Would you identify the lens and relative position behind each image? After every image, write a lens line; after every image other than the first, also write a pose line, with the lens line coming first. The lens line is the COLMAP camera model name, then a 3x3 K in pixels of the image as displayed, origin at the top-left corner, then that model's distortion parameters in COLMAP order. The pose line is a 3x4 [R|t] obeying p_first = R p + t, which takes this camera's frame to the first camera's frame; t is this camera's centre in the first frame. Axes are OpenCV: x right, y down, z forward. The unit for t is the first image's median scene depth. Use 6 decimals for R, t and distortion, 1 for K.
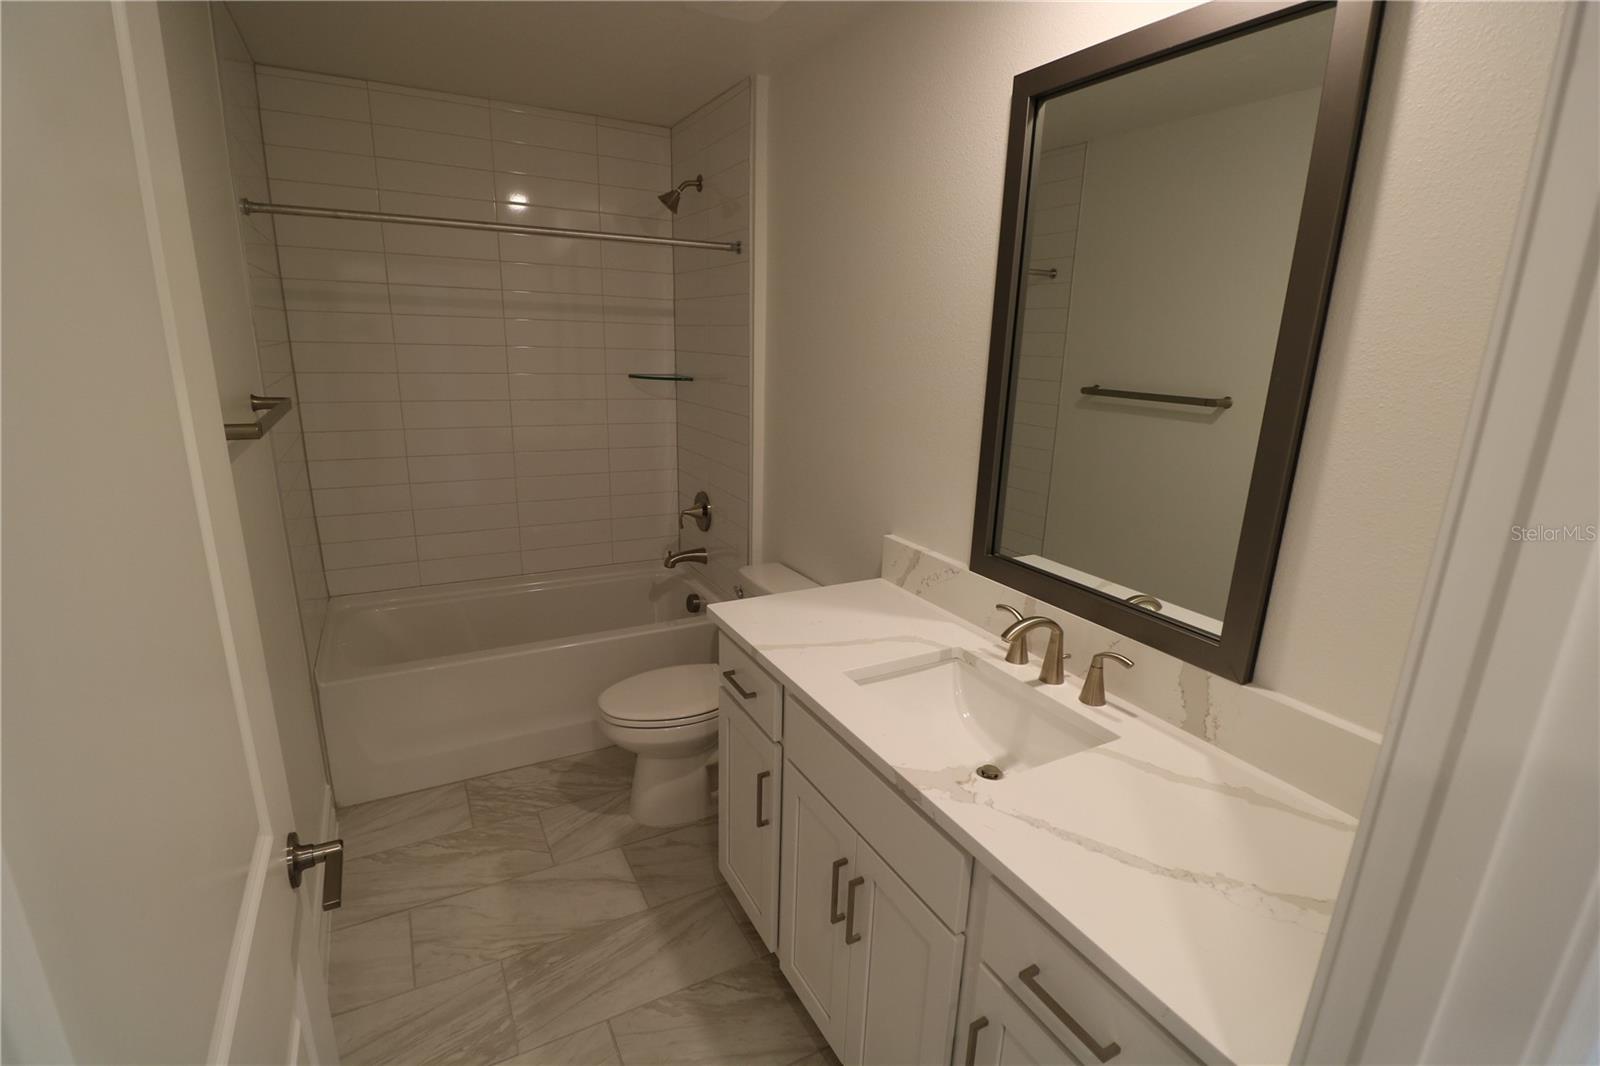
lens RADIAL K [[744.7, 0, 804.3], [0, 744.7, 534.4], [0, 0, 1]] dist [-0.012706, -0.002721]
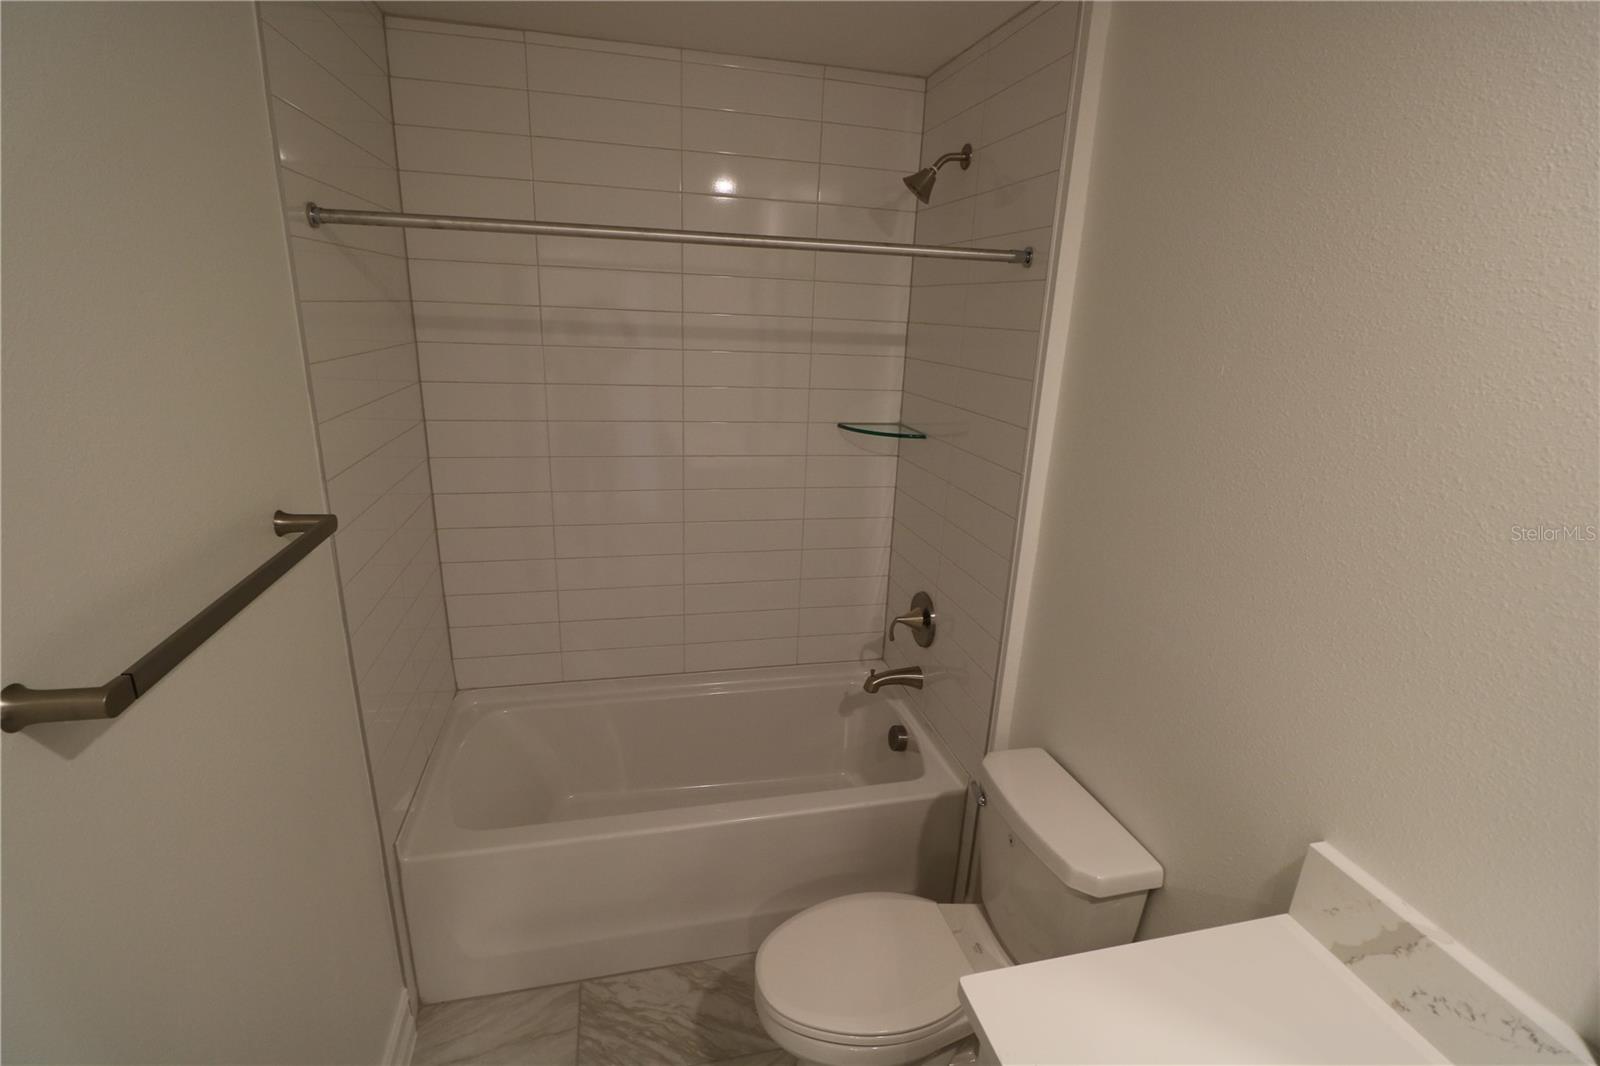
lens RADIAL K [[744.7, 0, 795.6], [0, 744.7, 540.3], [0, 0, 1]] dist [-0.012706, -0.002721]
pose [[0.962993, 0.089739, -0.254149, -0.096305], [-0.081587, 0.995761, 0.042457, -0.156564], [0.256882, -0.020151, 0.966233, 0.333560]]
